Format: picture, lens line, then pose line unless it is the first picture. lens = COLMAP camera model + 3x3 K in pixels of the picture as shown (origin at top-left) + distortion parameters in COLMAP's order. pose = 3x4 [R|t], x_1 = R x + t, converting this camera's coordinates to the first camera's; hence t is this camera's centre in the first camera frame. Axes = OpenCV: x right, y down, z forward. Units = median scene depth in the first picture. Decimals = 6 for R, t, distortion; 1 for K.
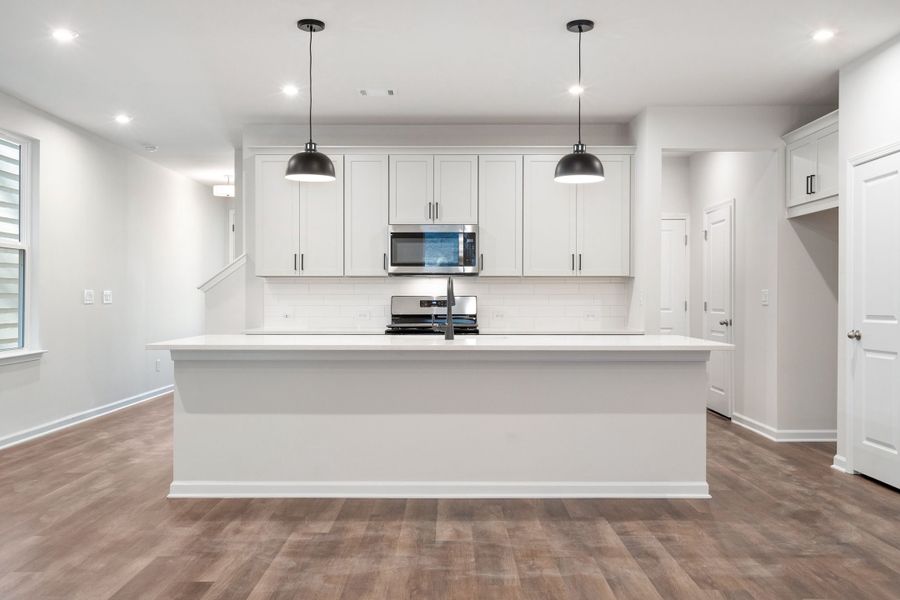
lens RADIAL K [[769.6, 0, 450.0], [0, 769.6, 300.0], [0, 0, 1]] dist [-0.039747, 0.002673]
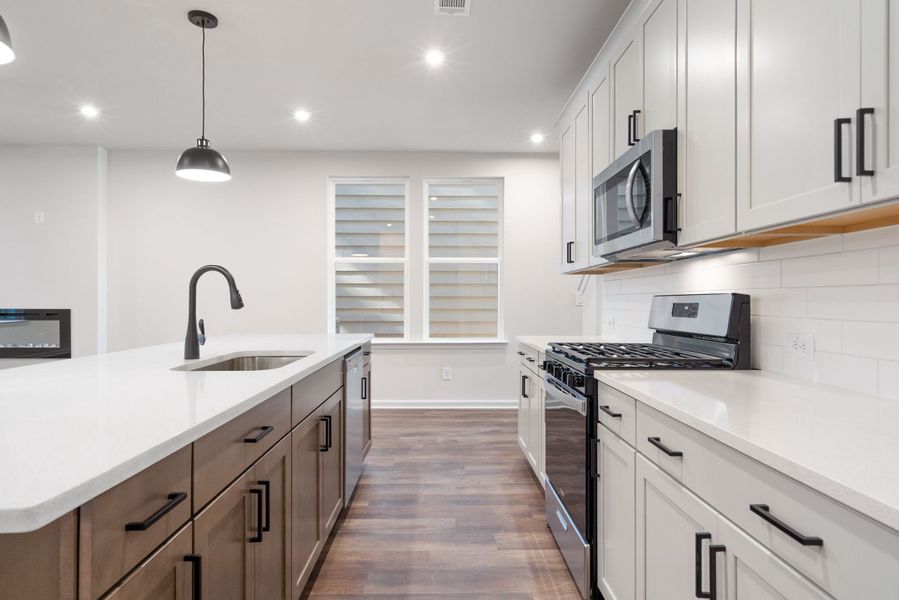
lens RADIAL K [[501.8, 0, 449.5], [0, 501.8, 300.0], [0, 0, 1]] dist [0.001642, -0.000079]
pose [[0.022681, -0.003175, -0.999738, 0.324500], [-0.001836, 0.999993, -0.003217, -0.000247], [0.999741, 0.001909, 0.022675, 0.895527]]
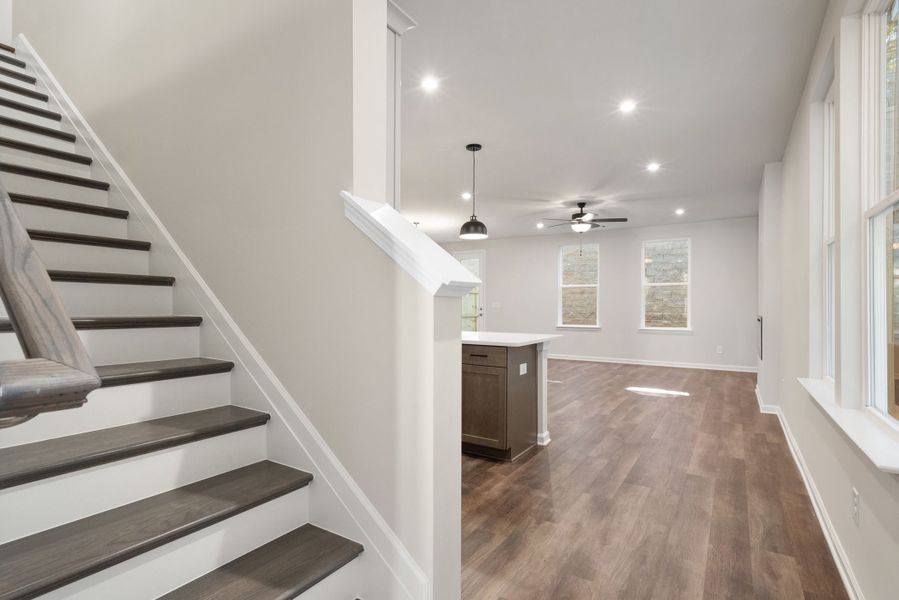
lens RADIAL K [[446.7, 0, 449.0], [0, 446.7, 311.6], [0, 0, 1]] dist [0.000951, -0.000360]
pose [[-0.843553, -0.011326, 0.536927, -0.459107], [-0.004178, 0.999886, 0.014528, -0.005759], [-0.537030, 0.010011, -0.843504, 1.289535]]
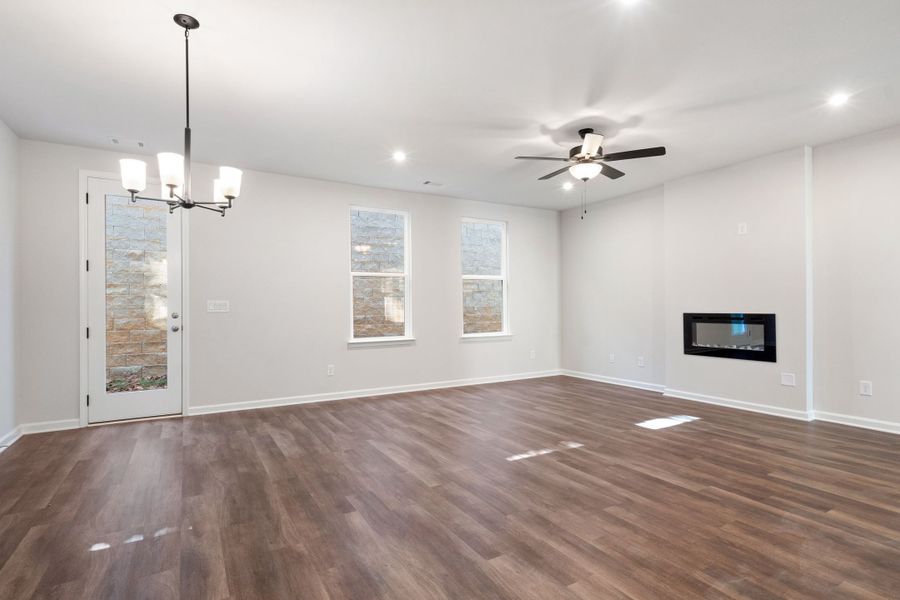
lens RADIAL K [[447.2, 0, 449.5], [0, 447.2, 311.6], [0, 0, 1]] dist [0.000951, -0.000360]
pose [[-0.861119, 0.010913, -0.508286, 0.334957], [0.006851, 0.999928, 0.009863, -0.002106], [0.508357, 0.005011, -0.861132, 0.661196]]
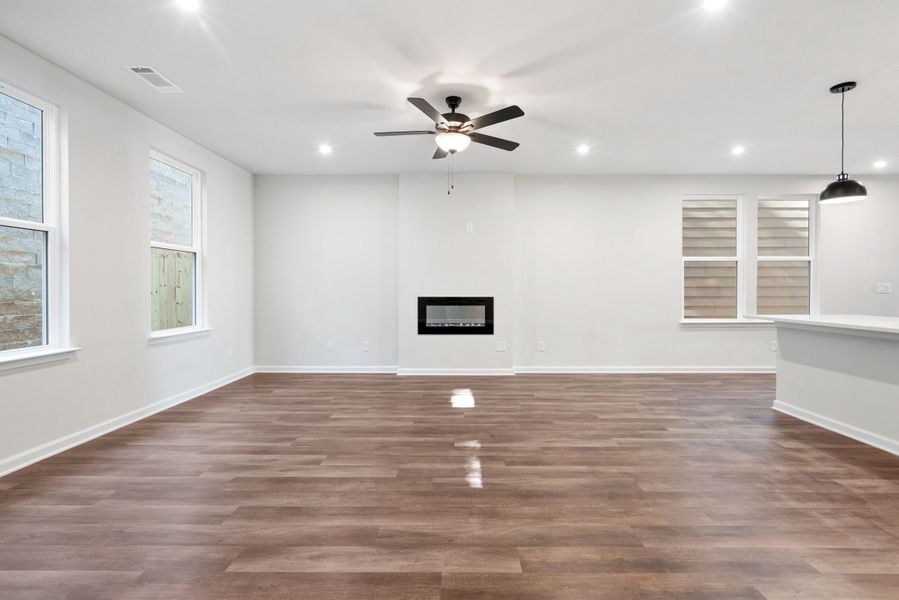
lens RADIAL K [[418.2, 0, 451.3], [0, 418.2, 295.3], [0, 0, 1]] dist [-0.002320, -0.000460]
pose [[-0.008263, 0.011901, -0.999895, 0.391167], [0.001314, 0.999928, 0.011890, -0.001343], [0.999965, -0.001216, -0.008278, 0.213870]]
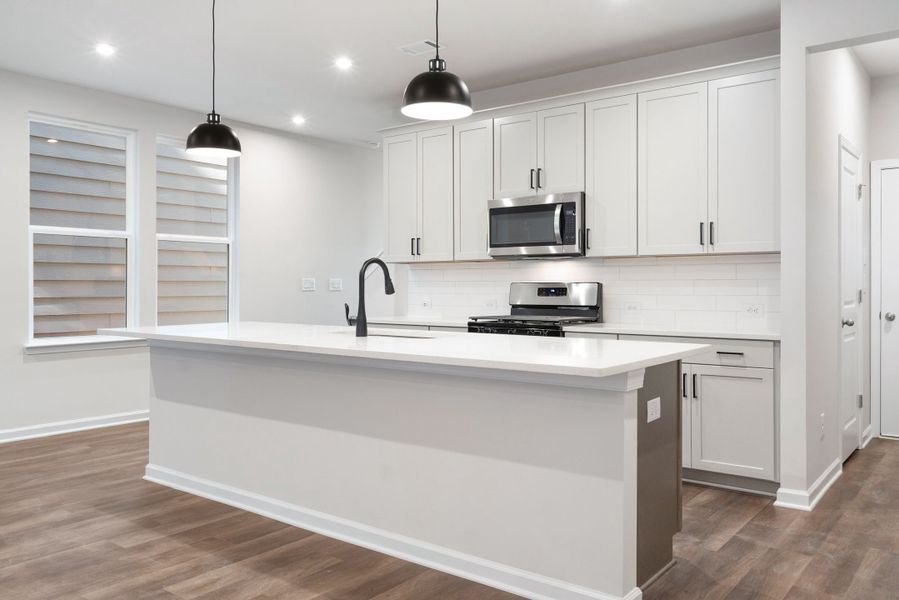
lens RADIAL K [[722.7, 0, 440.1], [0, 722.7, 288.2], [0, 0, 1]] dist [-0.000561, -0.002985]
pose [[0.785283, 0.001439, -0.619135, 0.389868], [0.000039, 0.999997, 0.002374, -0.001093], [0.619137, -0.001889, 0.785281, 0.338124]]
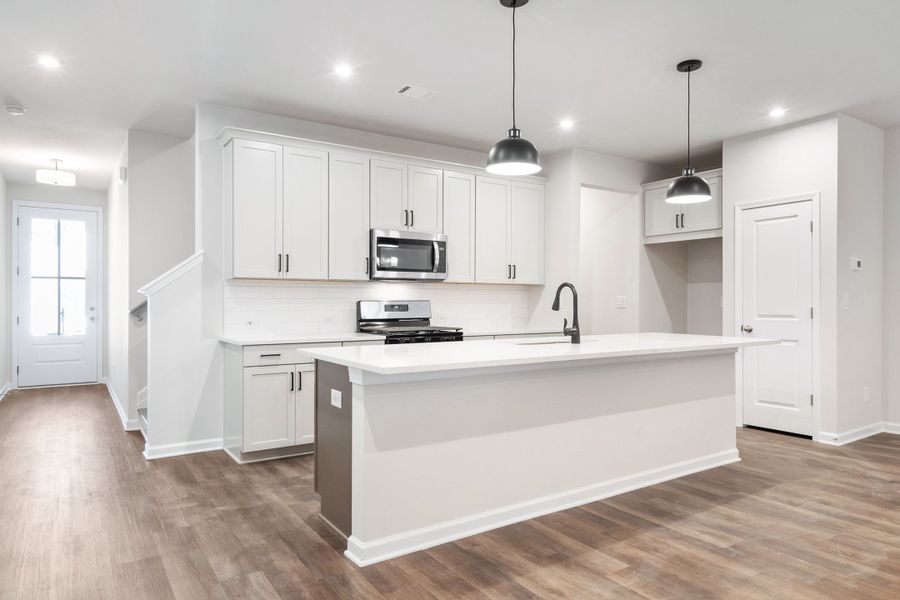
lens RADIAL K [[575.7, 0, 450.9], [0, 575.7, 303.5], [0, 0, 1]] dist [-0.004498, 0.001725]
pose [[0.830792, -0.001538, 0.556580, -0.419845], [0.000373, 0.999997, 0.002206, -0.003059], [-0.556582, -0.001625, 0.830791, 0.333237]]
